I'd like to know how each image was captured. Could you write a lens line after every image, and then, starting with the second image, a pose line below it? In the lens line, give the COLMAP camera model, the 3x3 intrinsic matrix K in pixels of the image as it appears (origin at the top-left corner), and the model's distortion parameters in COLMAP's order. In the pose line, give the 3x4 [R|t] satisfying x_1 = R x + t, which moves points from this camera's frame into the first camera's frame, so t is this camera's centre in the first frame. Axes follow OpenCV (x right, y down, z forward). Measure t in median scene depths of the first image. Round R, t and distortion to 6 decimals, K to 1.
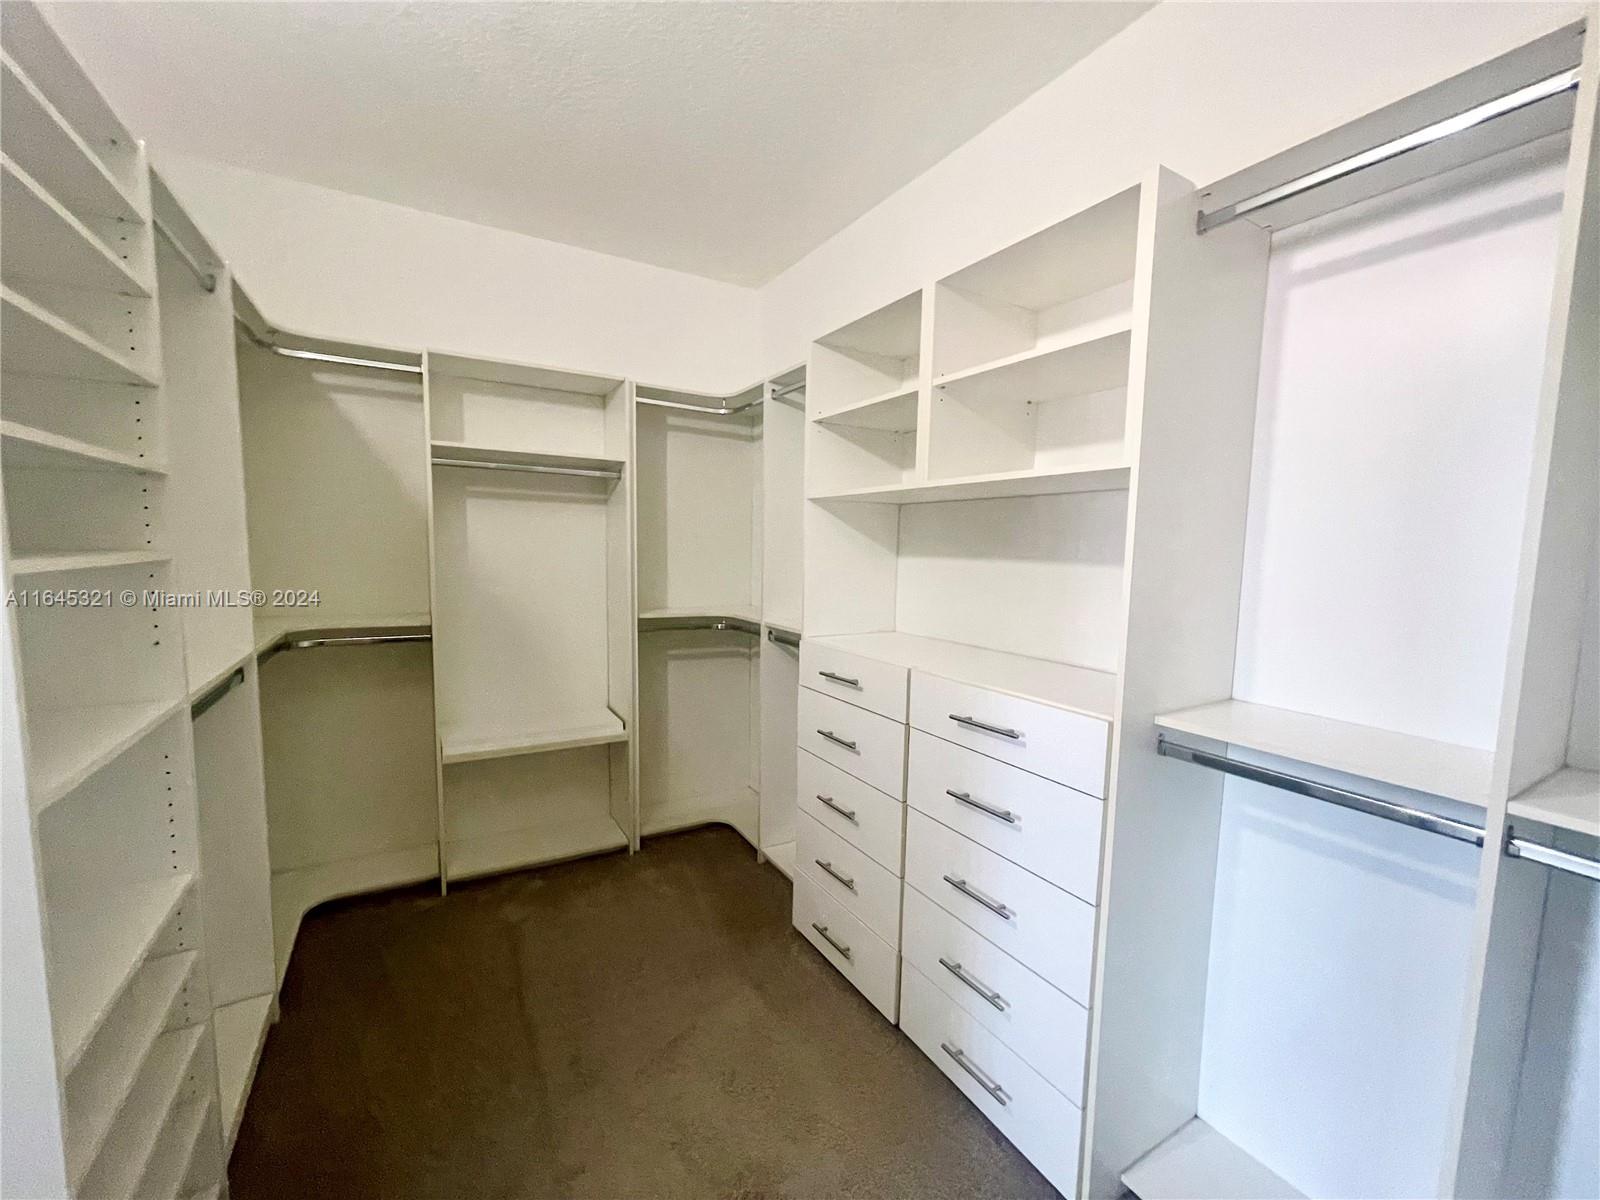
lens RADIAL K [[647.7, 0, 798.3], [0, 647.7, 610.0], [0, 0, 1]] dist [-0.000316, 0.002075]
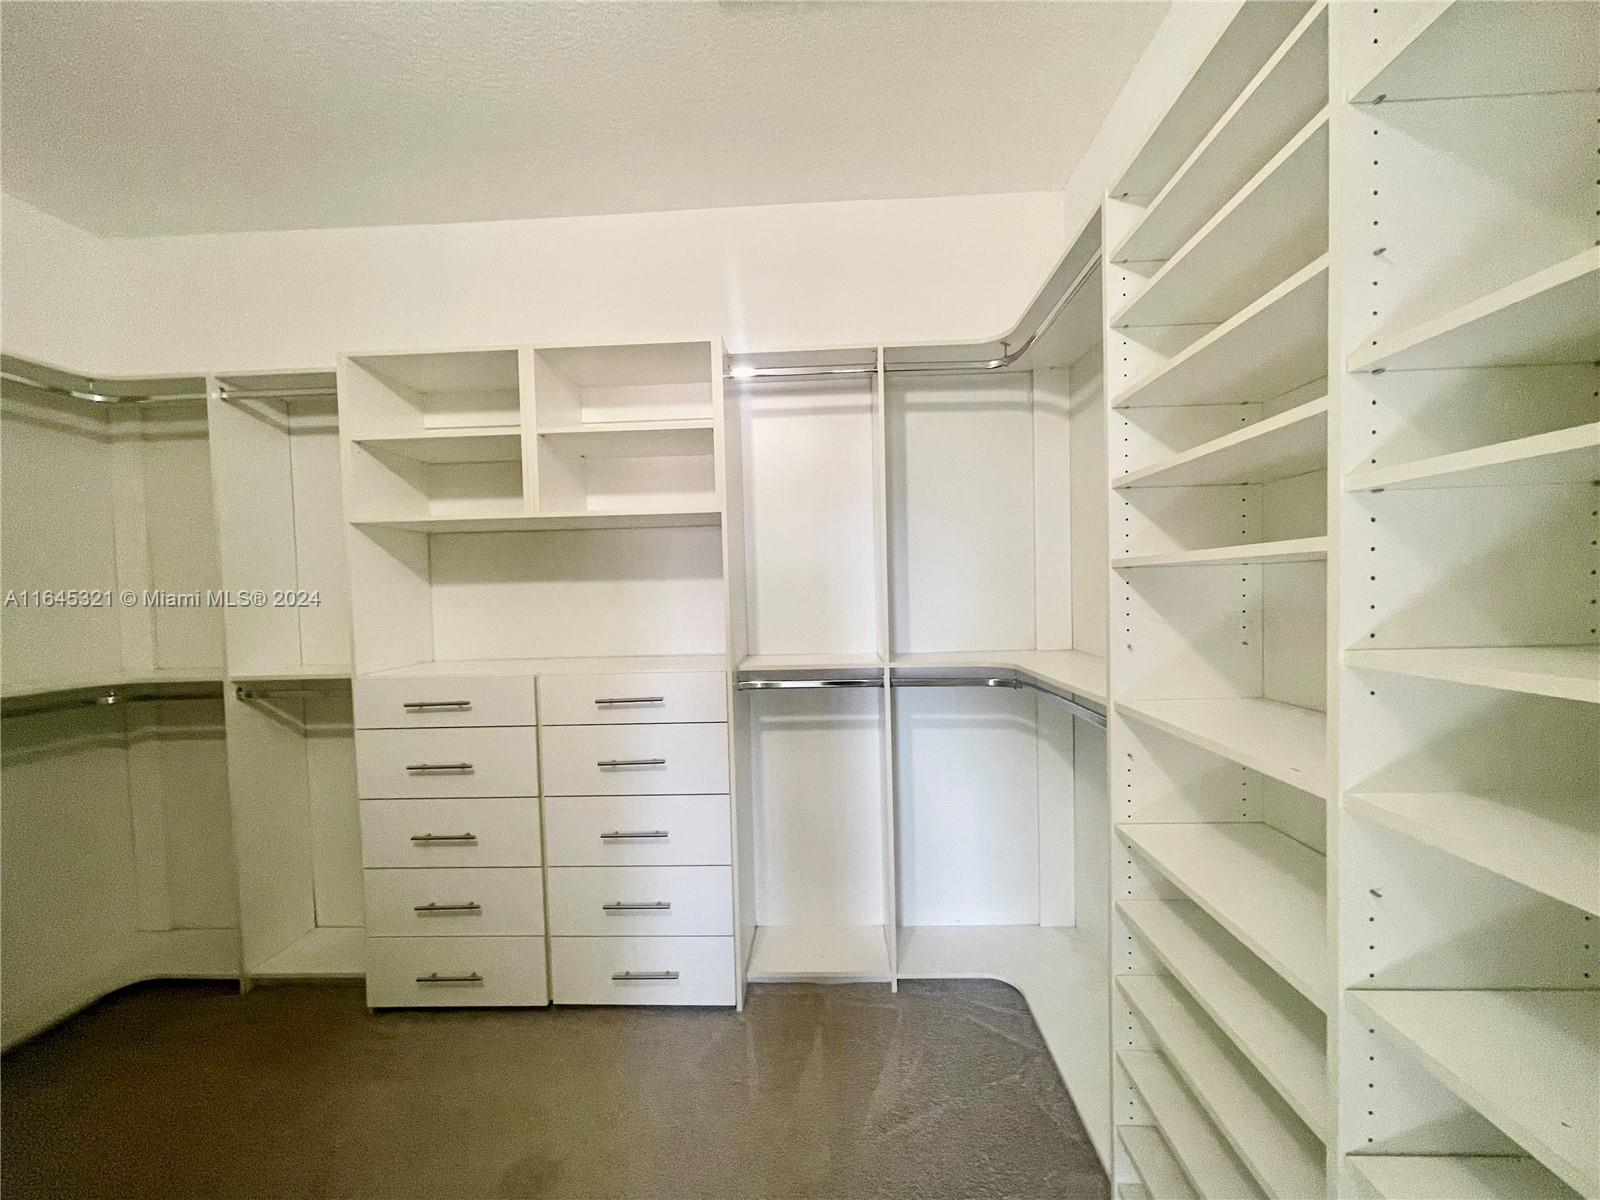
lens RADIAL K [[647.7, 0, 788.4], [0, 647.7, 604.4], [0, 0, 1]] dist [-0.000316, 0.002075]
pose [[0.541001, -0.064799, 0.838522, -0.427115], [0.122362, 0.992483, -0.002249, 0.019292], [-0.832073, 0.103820, 0.544863, -0.003048]]
